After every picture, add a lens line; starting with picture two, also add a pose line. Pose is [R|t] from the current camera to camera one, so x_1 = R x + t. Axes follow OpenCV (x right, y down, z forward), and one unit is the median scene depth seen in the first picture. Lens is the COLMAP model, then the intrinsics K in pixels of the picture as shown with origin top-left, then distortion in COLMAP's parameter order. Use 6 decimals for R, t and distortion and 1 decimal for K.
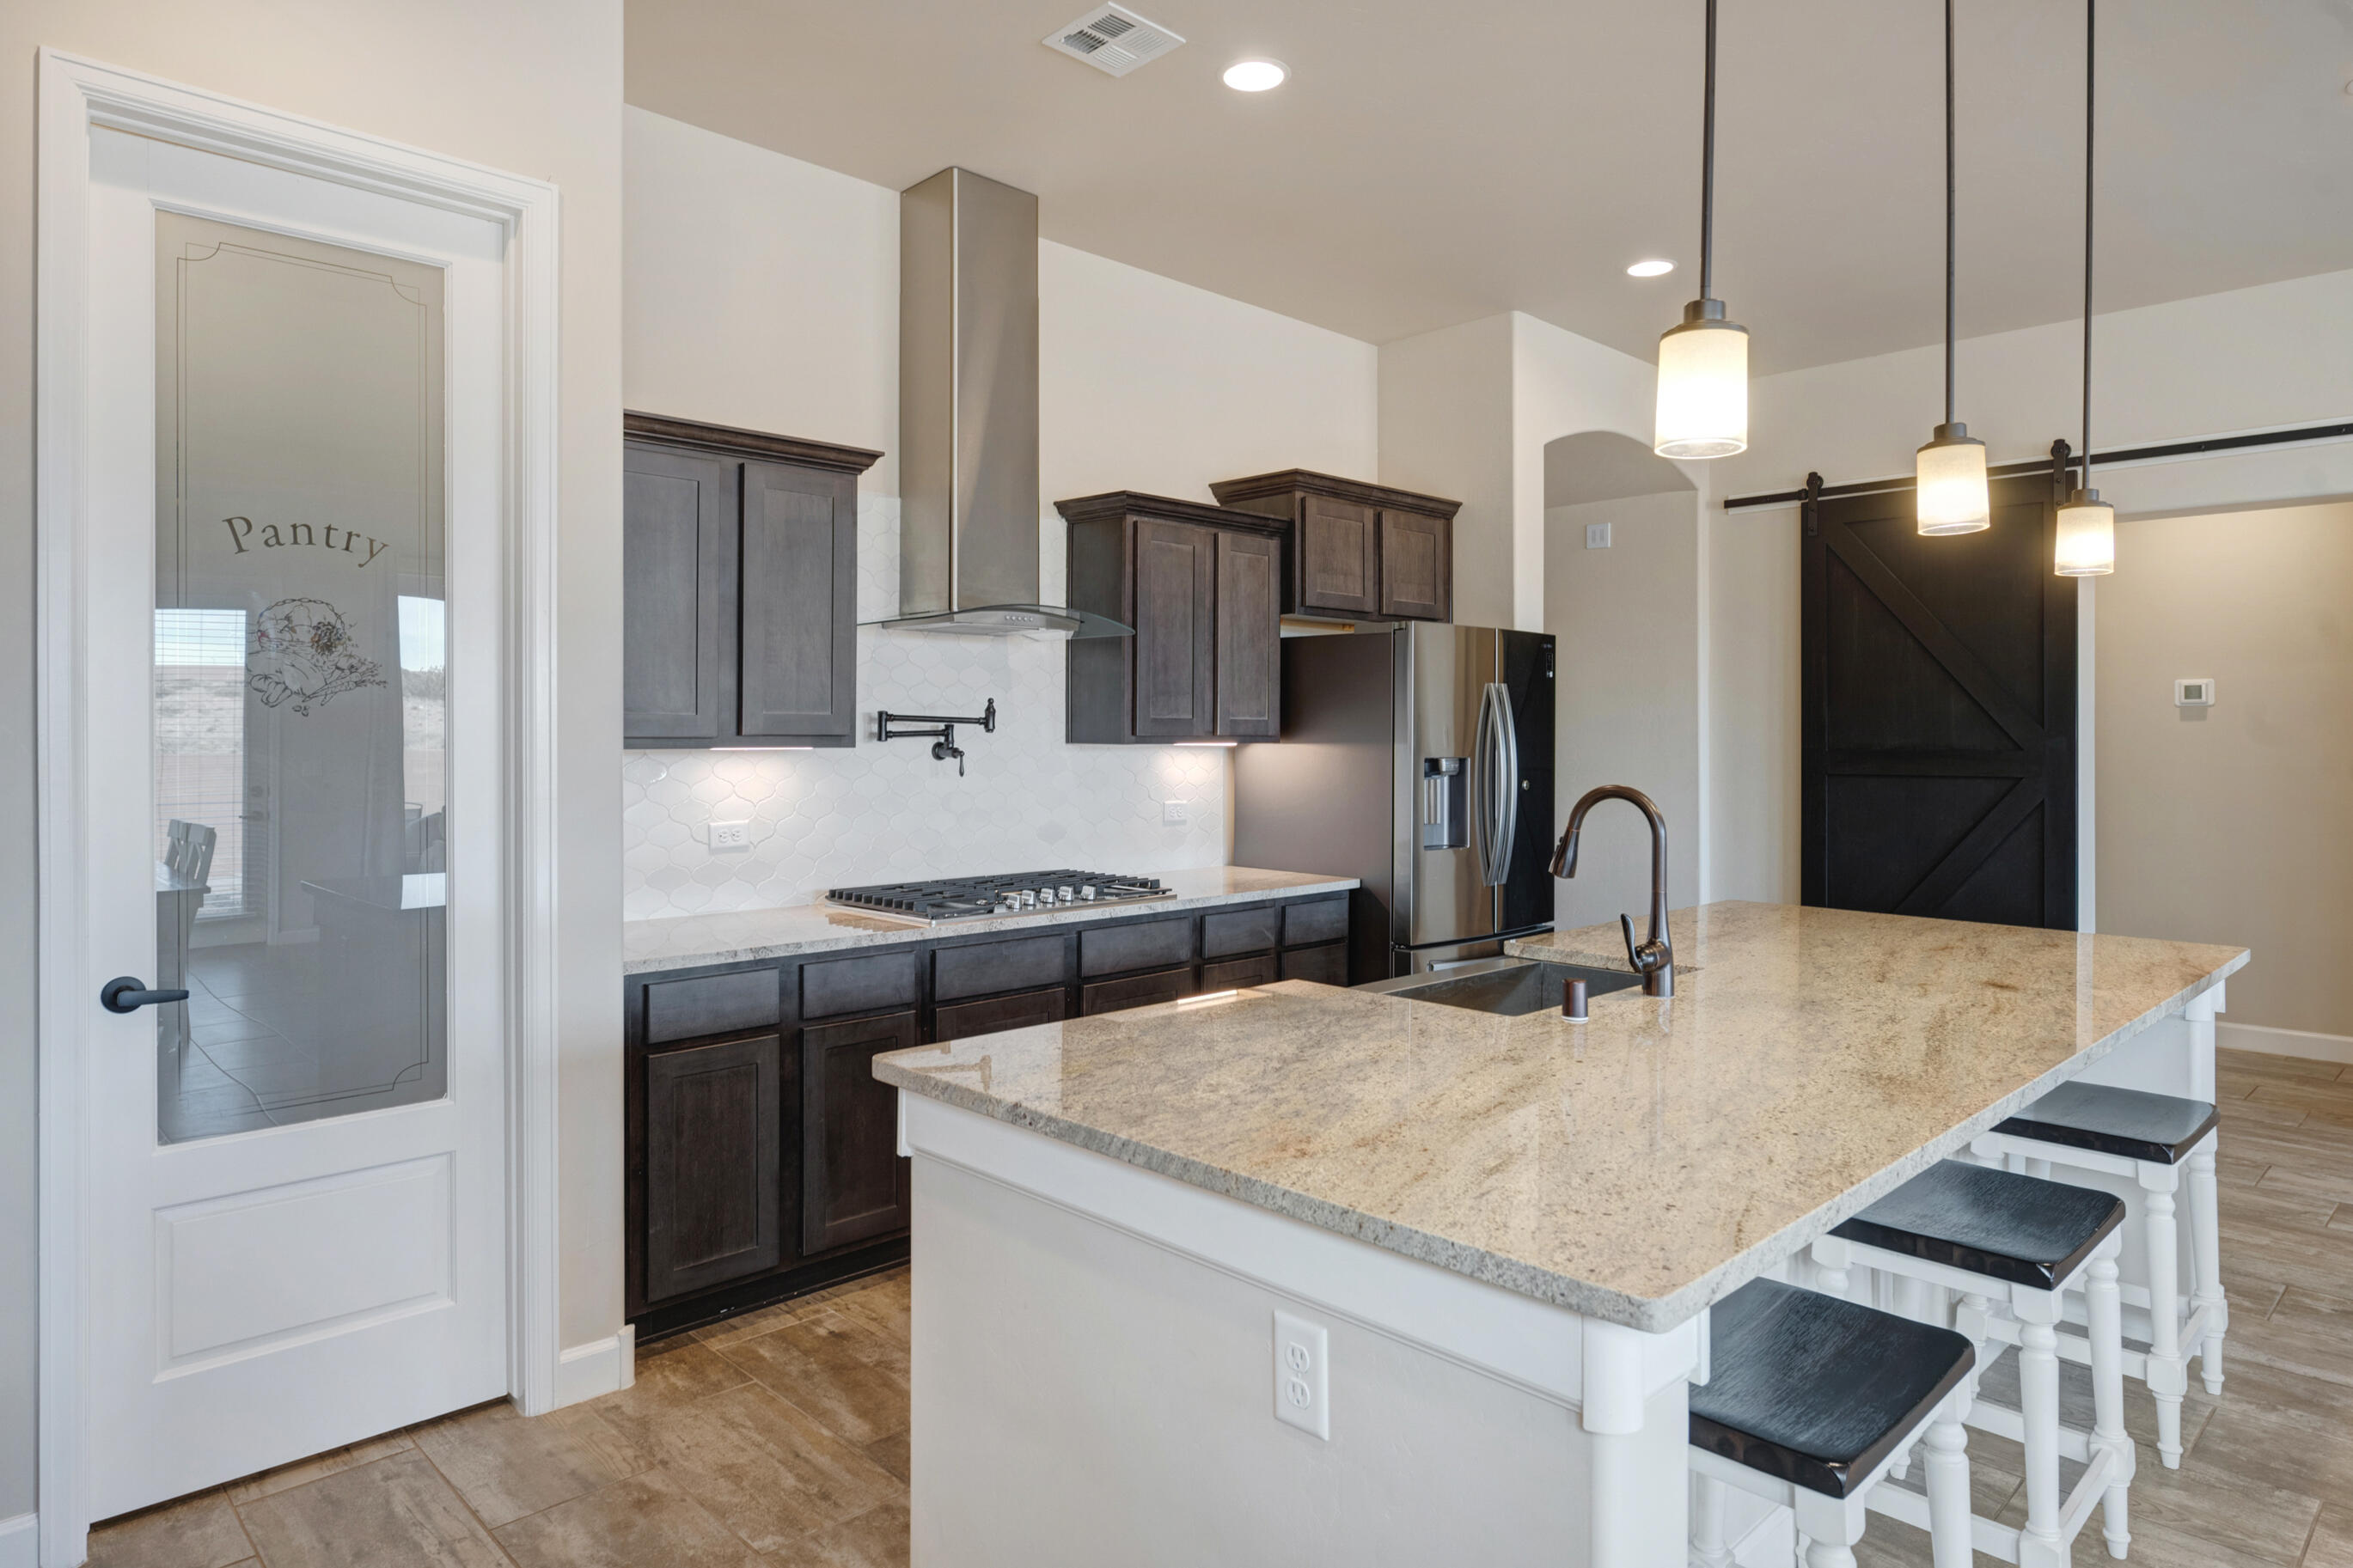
lens RADIAL K [[1409.6, 0, 1186.0], [0, 1409.6, 731.9], [0, 0, 1]] dist [-0.005231, 0.004159]
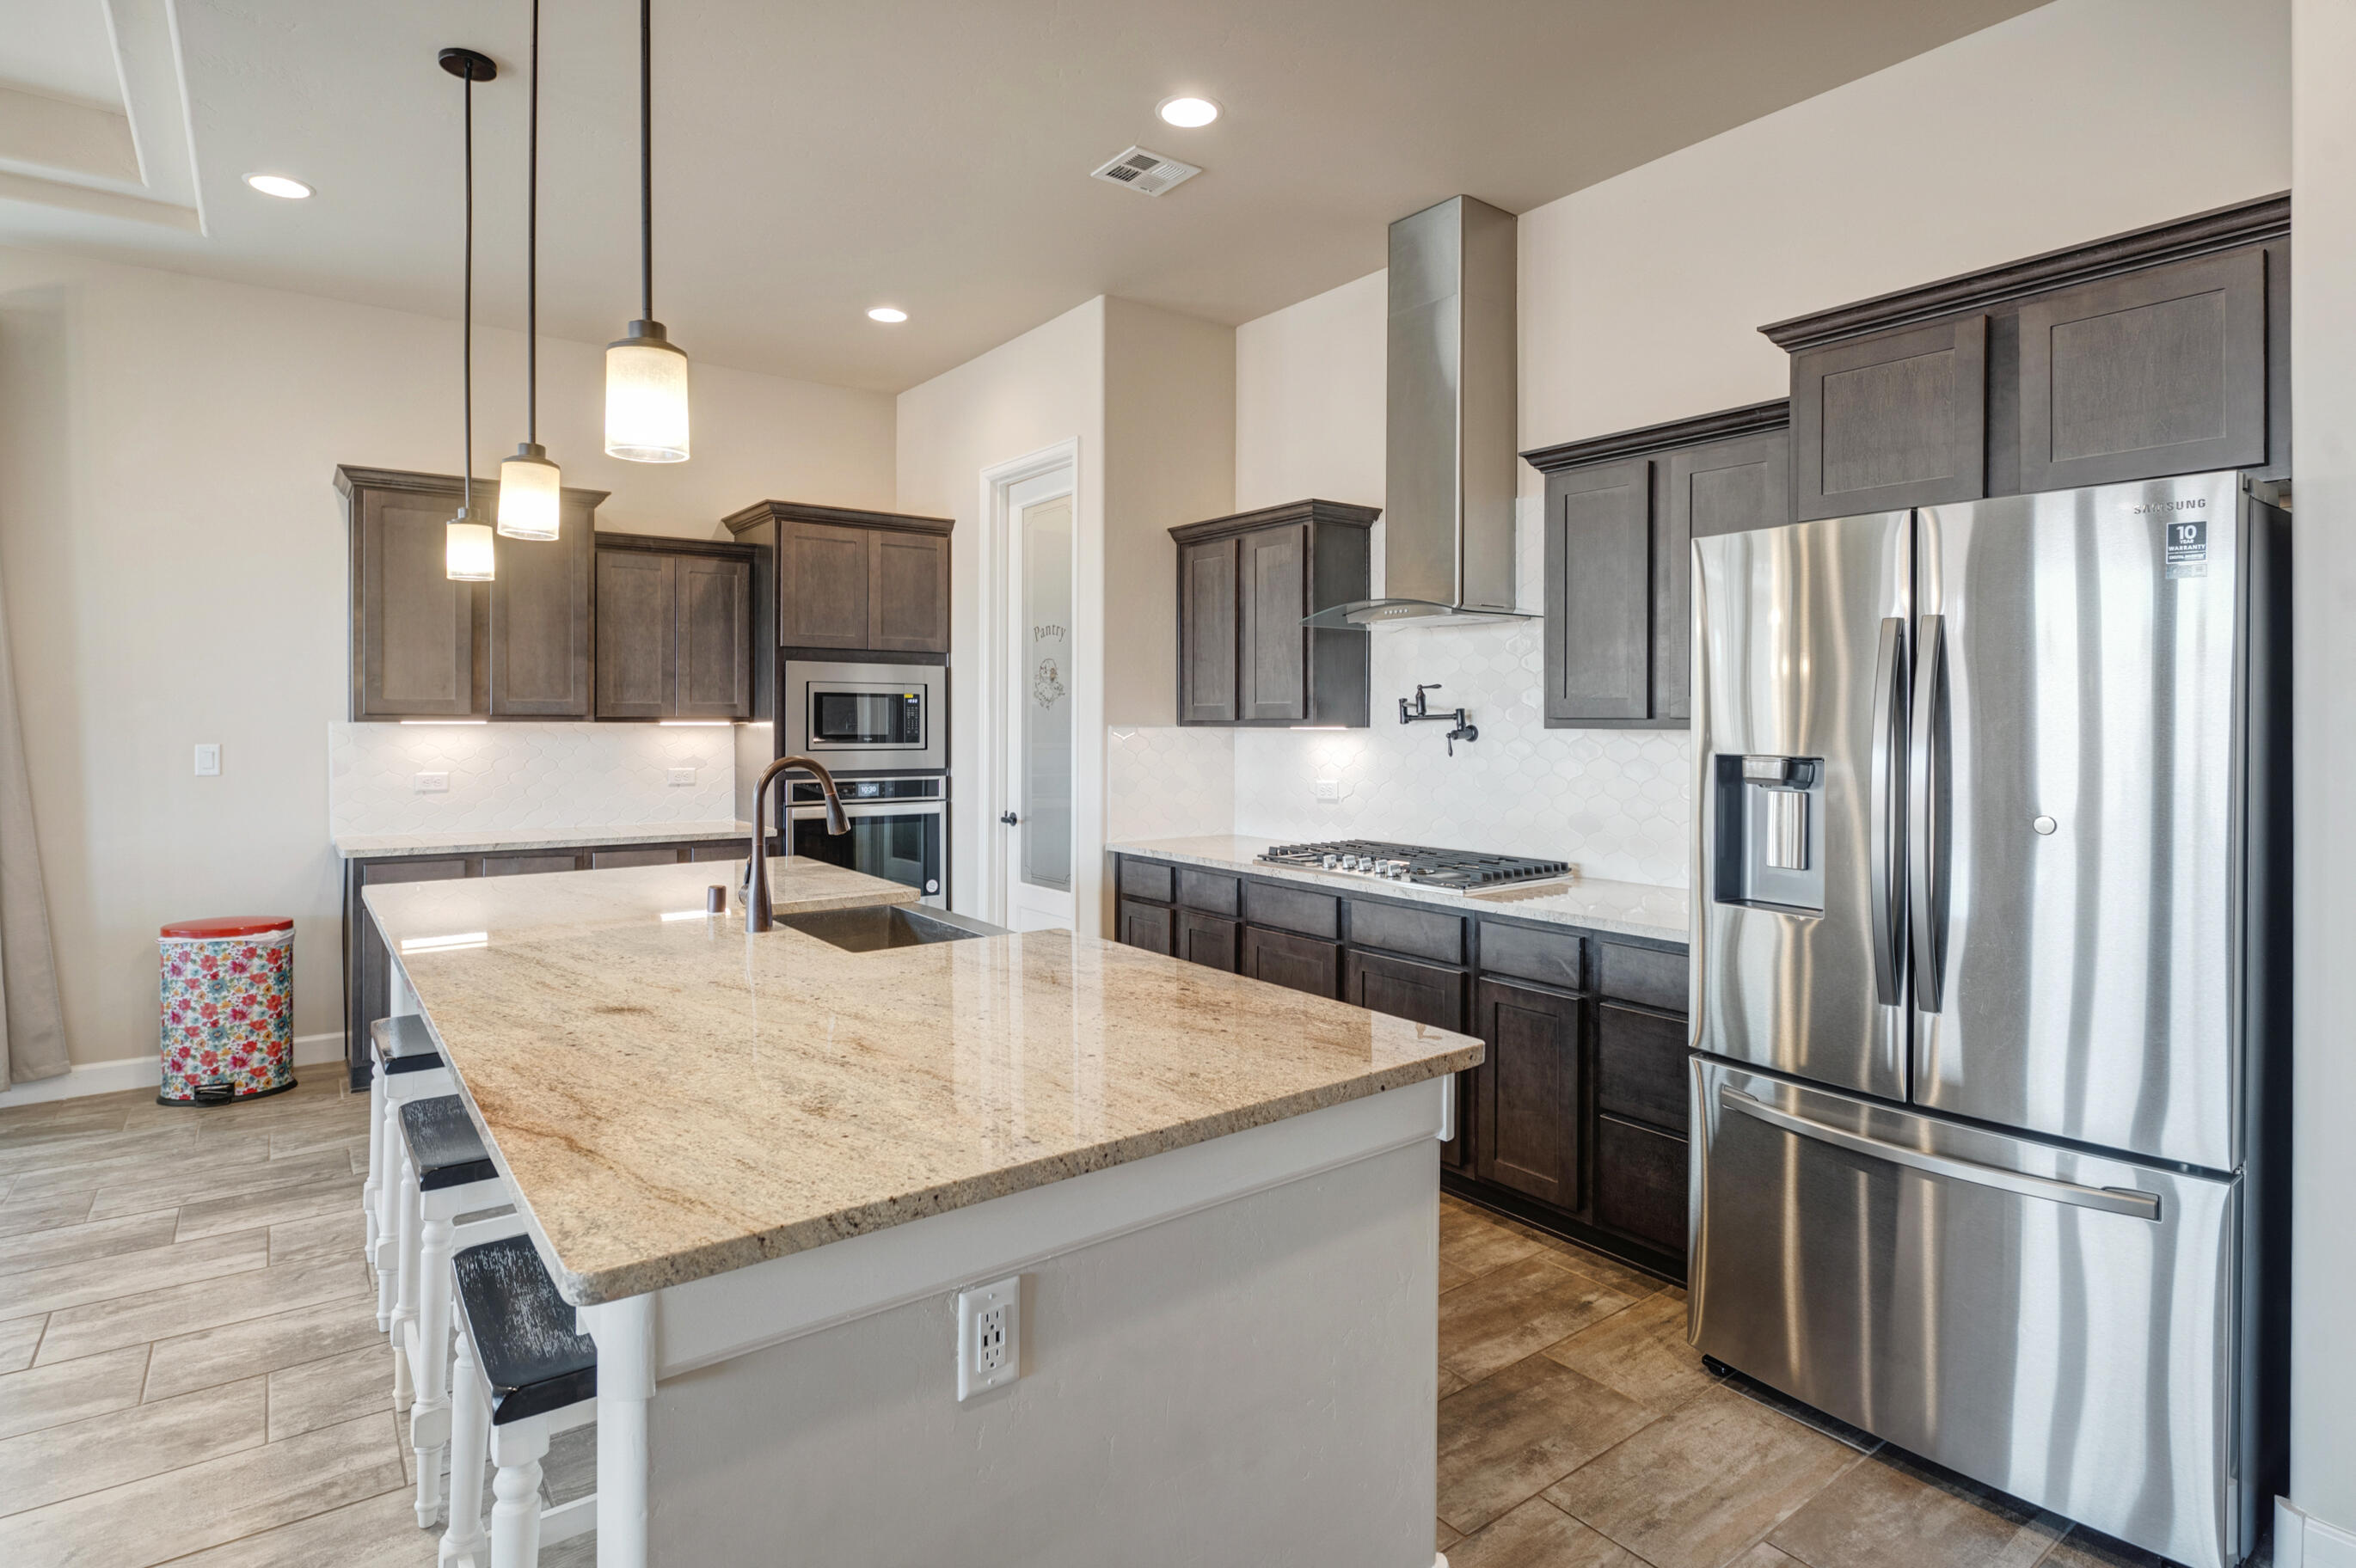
lens RADIAL K [[1226.2, 0, 1151.4], [0, 1226.2, 740.5], [0, 0, 1]] dist [-0.004061, -0.003776]
pose [[-0.153776, 0.012662, -0.988025, 0.833198], [-0.003827, 0.999903, 0.013410, 0.007091], [0.988098, 0.005843, -0.153713, 0.933040]]
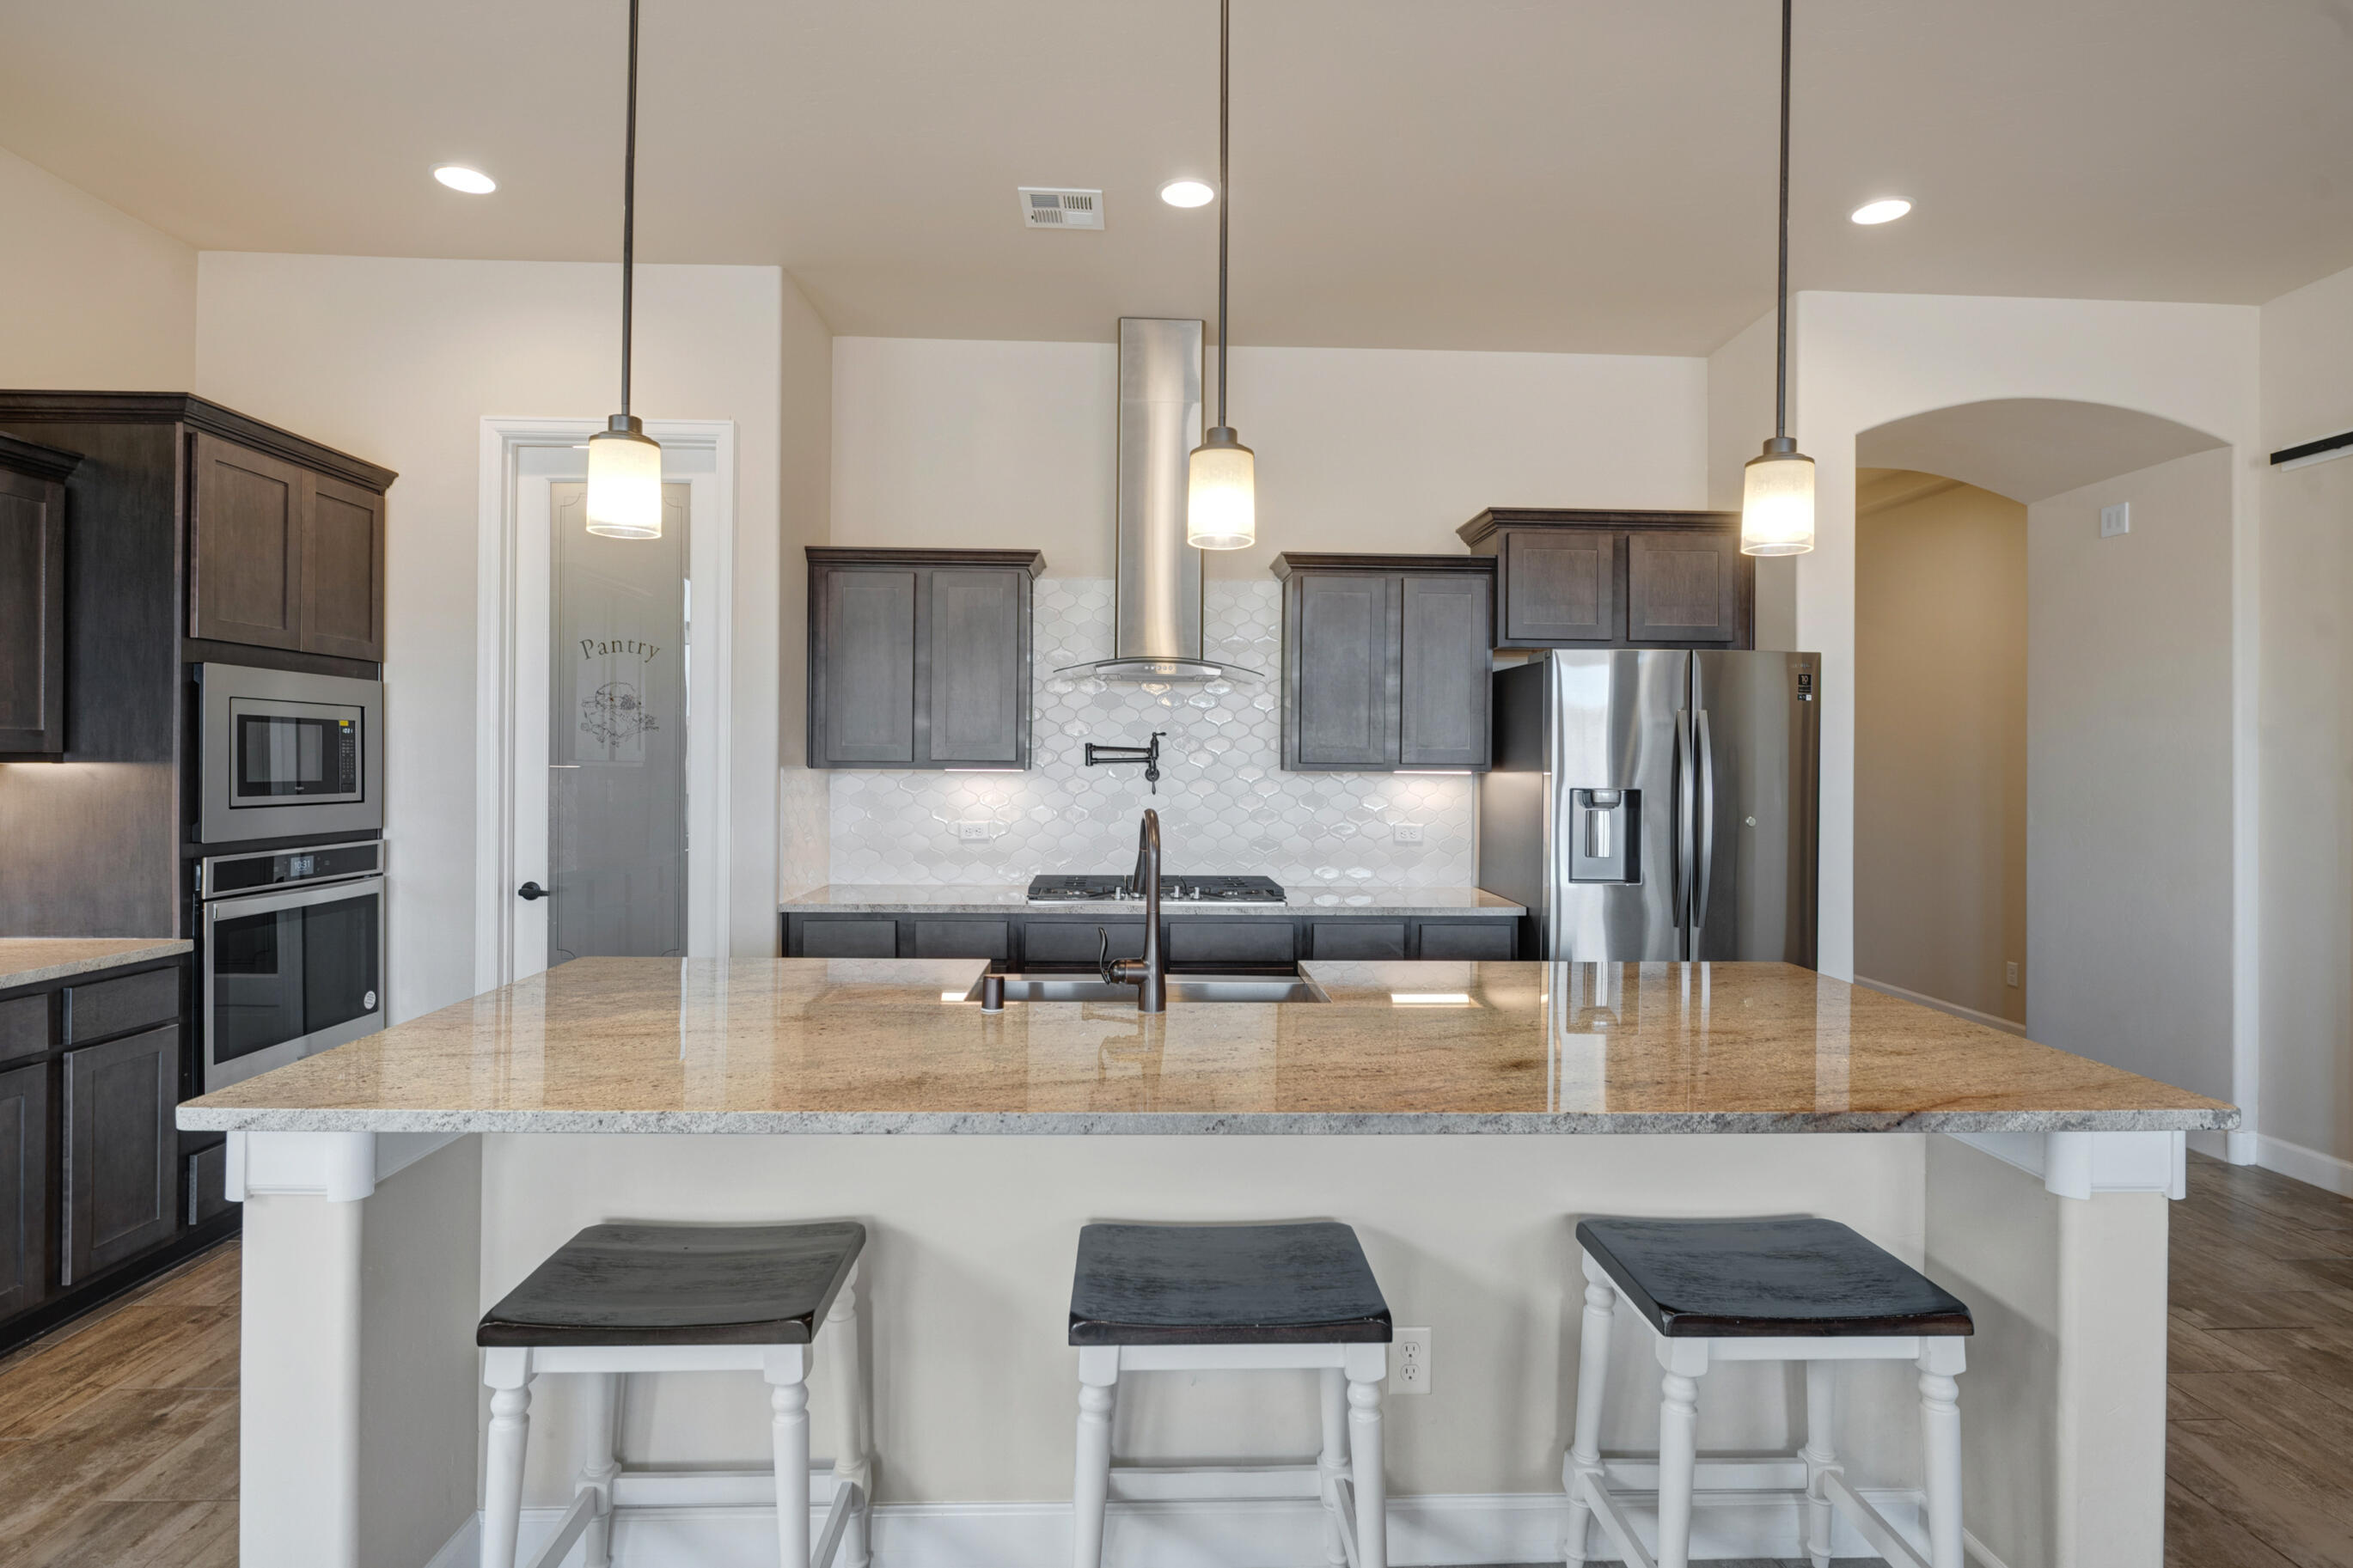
lens RADIAL K [[1224.6, 0, 1173.2], [0, 1224.6, 765.6], [0, 0, 1]] dist [-0.004061, -0.003776]
pose [[0.737199, 0.004423, -0.675662, 0.604315], [-0.005464, 0.999985, 0.000585, 0.004733], [0.675654, 0.003260, 0.737212, 0.207668]]
